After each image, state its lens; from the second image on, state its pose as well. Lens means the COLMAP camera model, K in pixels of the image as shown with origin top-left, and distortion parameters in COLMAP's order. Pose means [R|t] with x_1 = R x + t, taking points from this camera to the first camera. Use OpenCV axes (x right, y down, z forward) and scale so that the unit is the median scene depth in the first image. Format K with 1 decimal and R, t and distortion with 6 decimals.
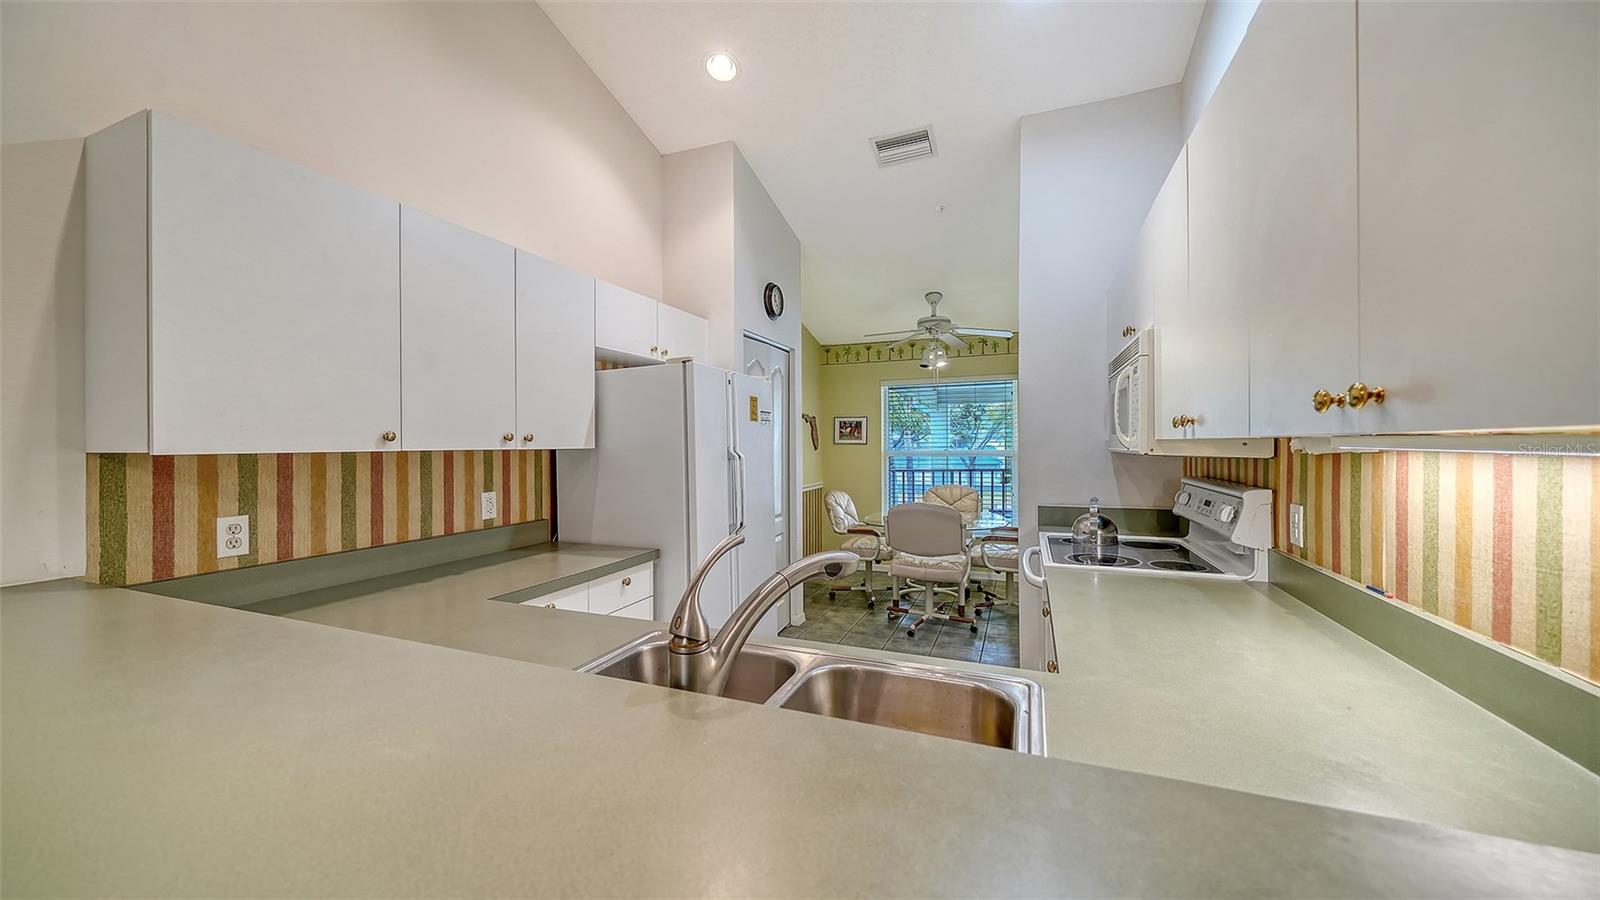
lens RADIAL K [[576.2, 0, 777.2], [0, 576.2, 446.6], [0, 0, 1]] dist [-0.000204, -0.000040]
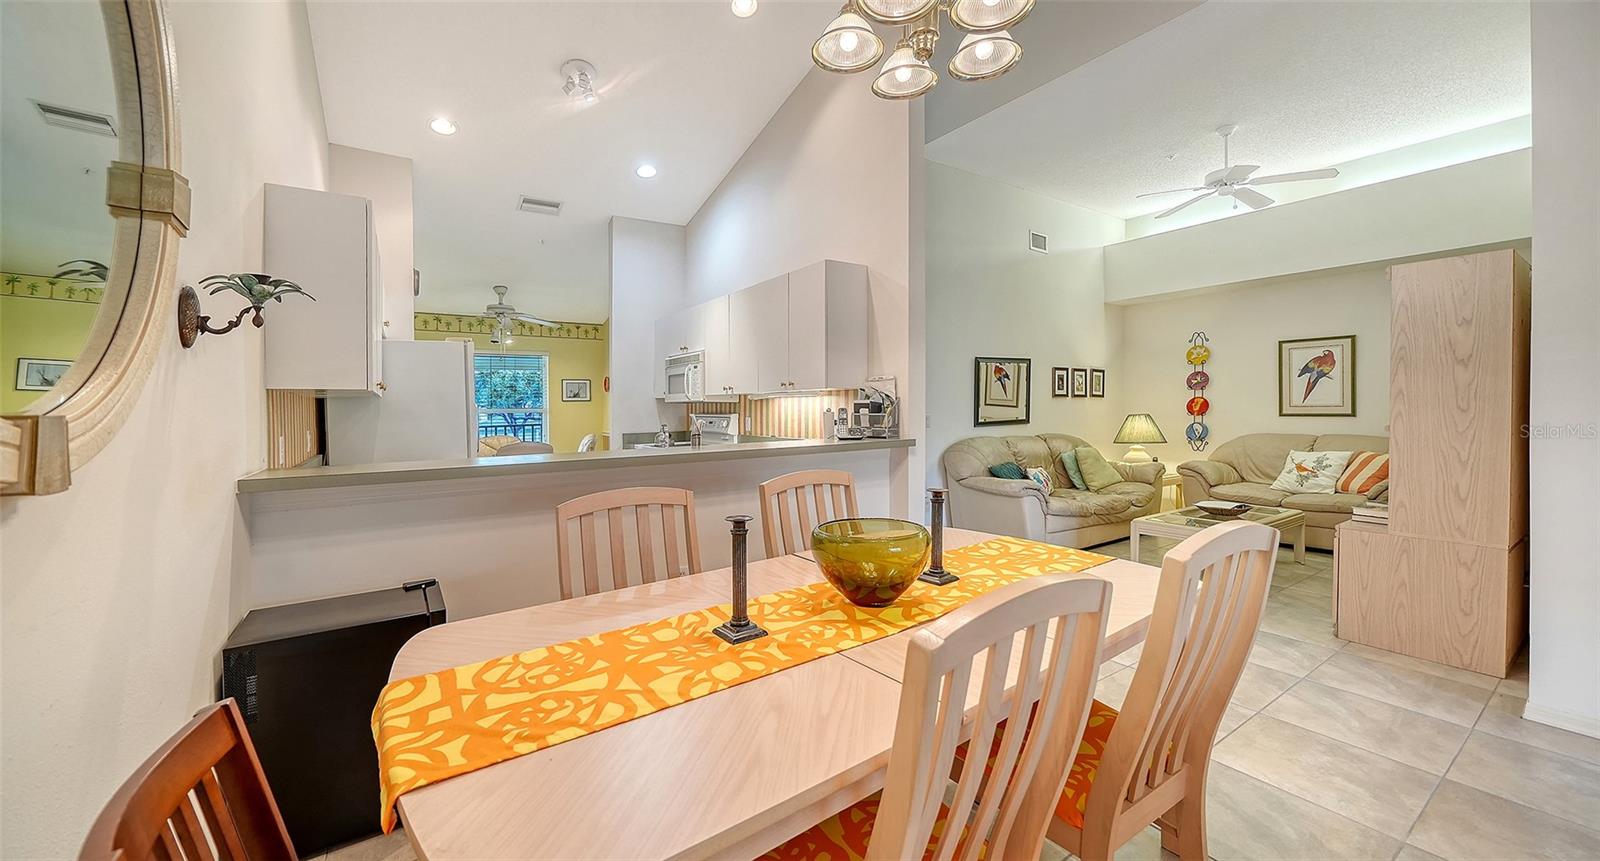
lens RADIAL K [[585.1, 0, 789.5], [0, 585.1, 398.4], [0, 0, 1]] dist [0.000062, 0.000010]
pose [[0.540015, 0.011959, 0.841570, -0.866085], [0.012098, 0.999685, -0.021969, 0.041851], [-0.841568, 0.022045, 0.539701, -0.462384]]
